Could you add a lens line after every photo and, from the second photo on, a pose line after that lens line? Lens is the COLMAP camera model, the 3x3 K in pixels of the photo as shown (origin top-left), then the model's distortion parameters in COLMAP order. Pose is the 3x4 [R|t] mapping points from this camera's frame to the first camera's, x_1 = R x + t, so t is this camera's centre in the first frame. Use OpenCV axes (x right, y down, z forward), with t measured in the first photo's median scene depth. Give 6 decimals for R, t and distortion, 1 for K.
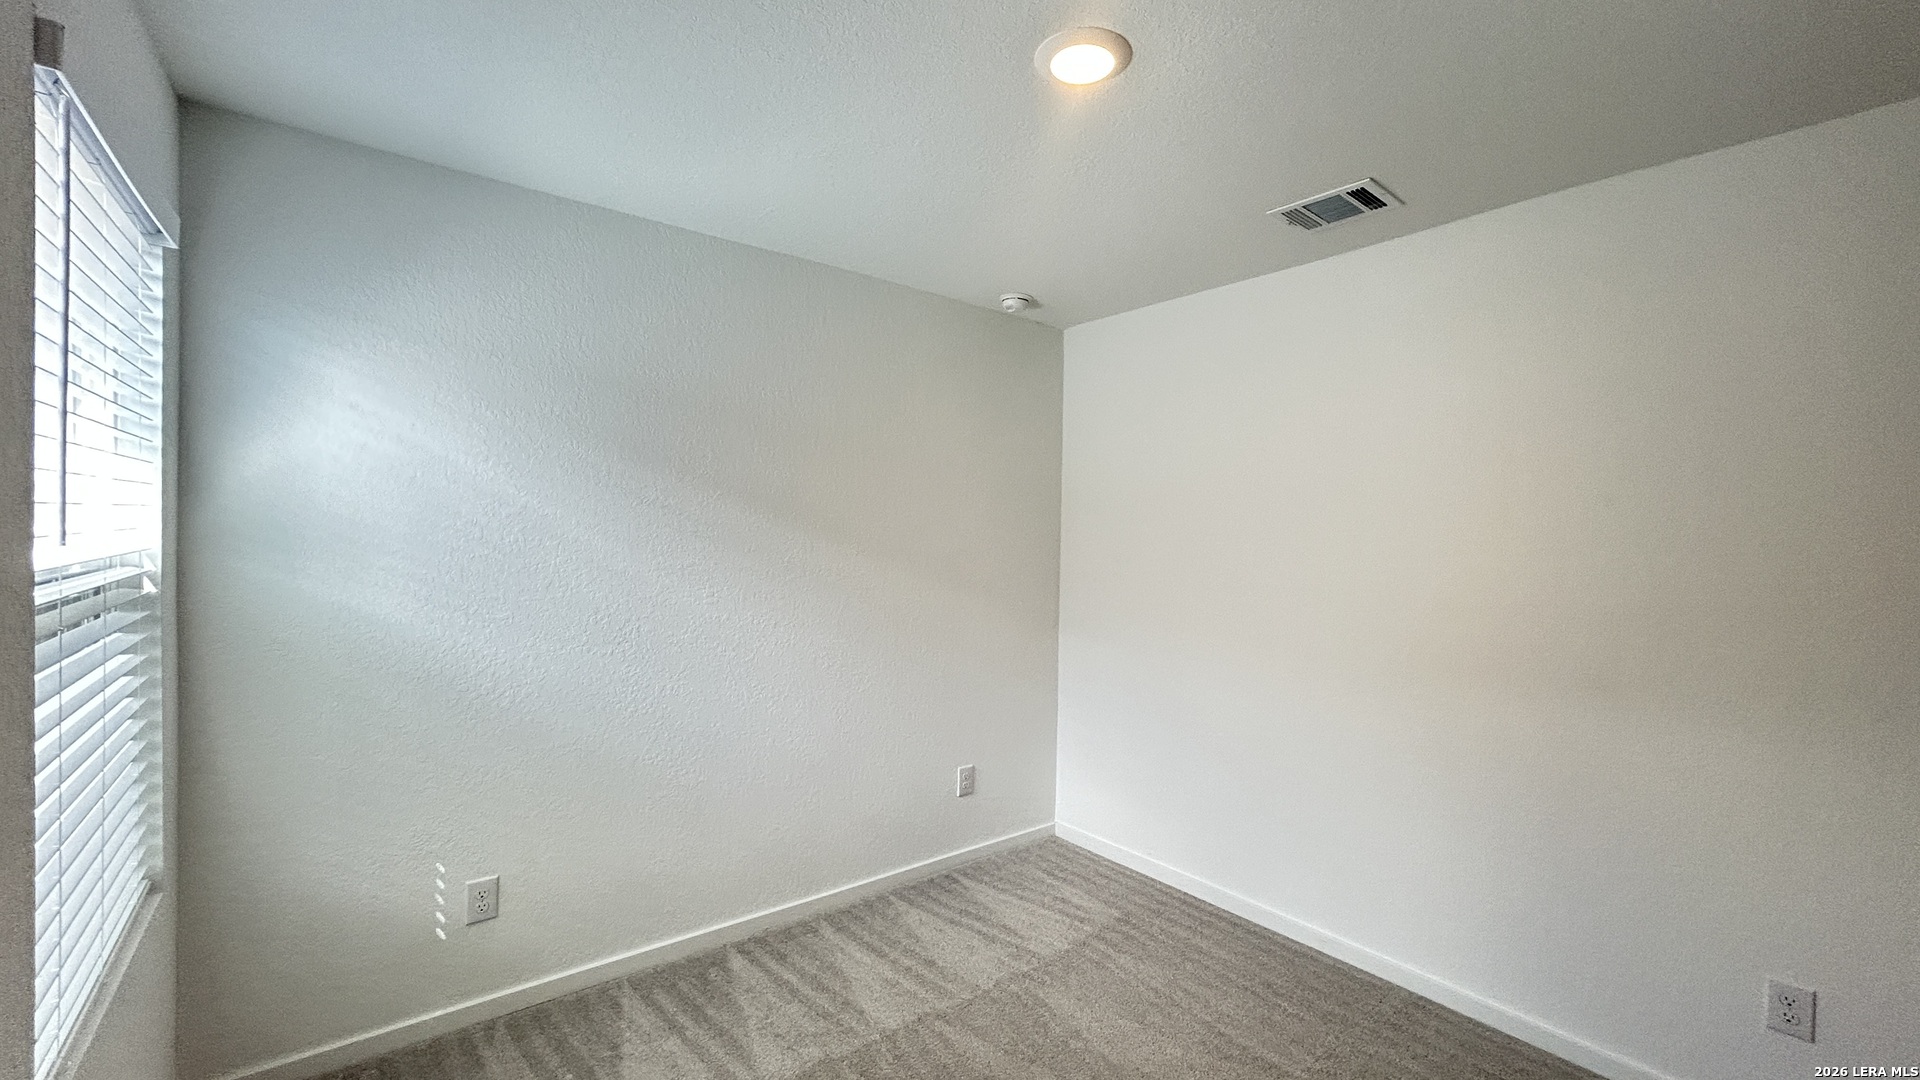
lens RADIAL K [[773.8, 0, 964.0], [0, 773.8, 539.5], [0, 0, 1]] dist [0.006869, 0.000118]
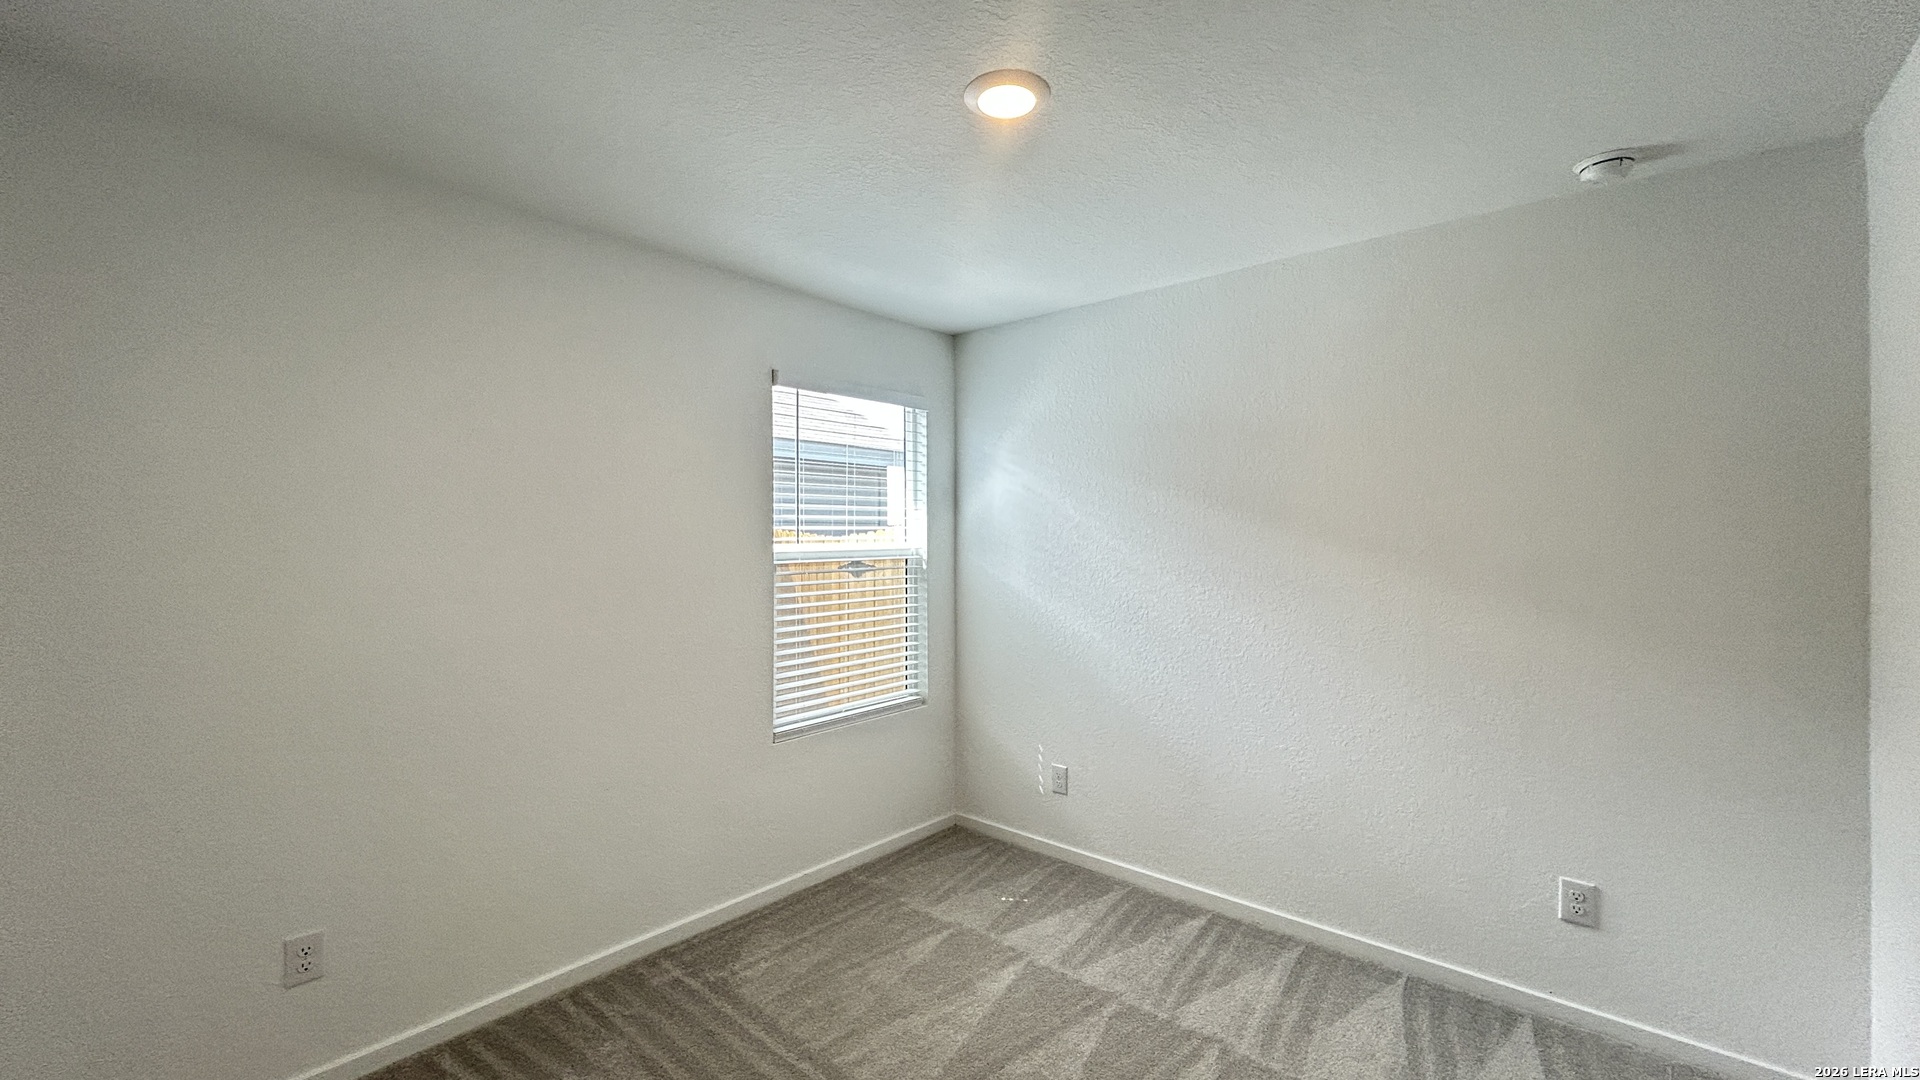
lens RADIAL K [[773.8, 0, 964.0], [0, 773.8, 539.5], [0, 0, 1]] dist [0.006869, 0.000118]
pose [[0.189787, -0.012472, -0.981746, 0.796921], [-0.003771, 0.999903, -0.013431, 0.012235], [0.981818, 0.006251, 0.189721, 0.490594]]
